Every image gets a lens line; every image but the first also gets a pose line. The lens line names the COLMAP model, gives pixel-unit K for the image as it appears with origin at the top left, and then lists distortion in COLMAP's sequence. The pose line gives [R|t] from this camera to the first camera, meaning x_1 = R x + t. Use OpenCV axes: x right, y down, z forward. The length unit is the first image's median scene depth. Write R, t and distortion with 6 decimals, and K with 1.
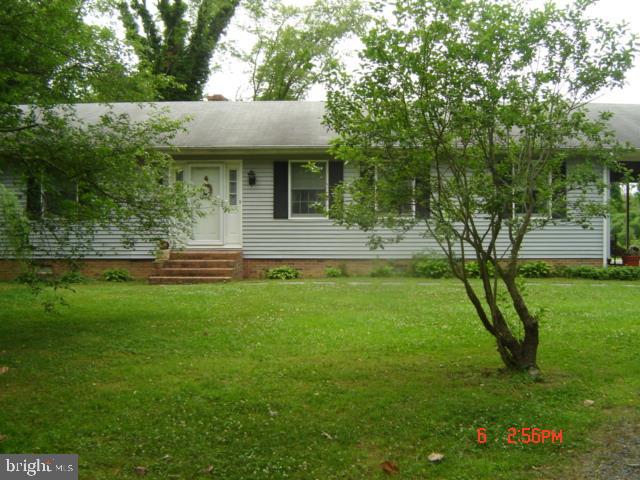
lens RADIAL K [[707.9, 0, 320.5], [0, 707.9, 226.3], [0, 0, 1]] dist [-0.130369, -0.020024]
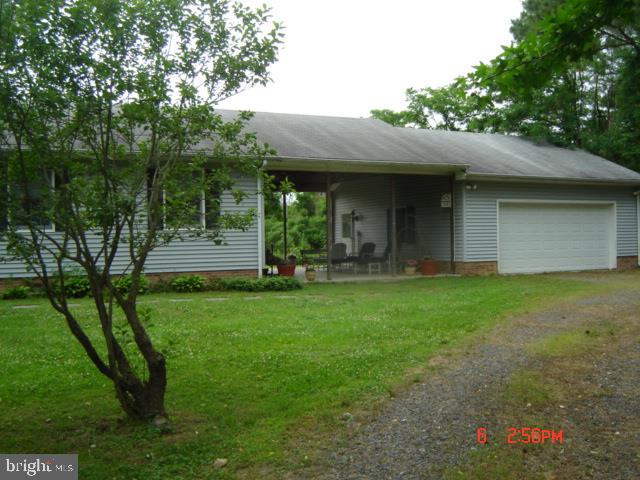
lens RADIAL K [[707.9, 0, 320.5], [0, 707.9, 226.3], [0, 0, 1]] dist [-0.130369, -0.020024]
pose [[0.894727, -0.010564, 0.446488, 0.093832], [0.016522, 0.999819, -0.009453, -0.007213], [-0.446307, 0.015835, 0.894740, 0.149586]]
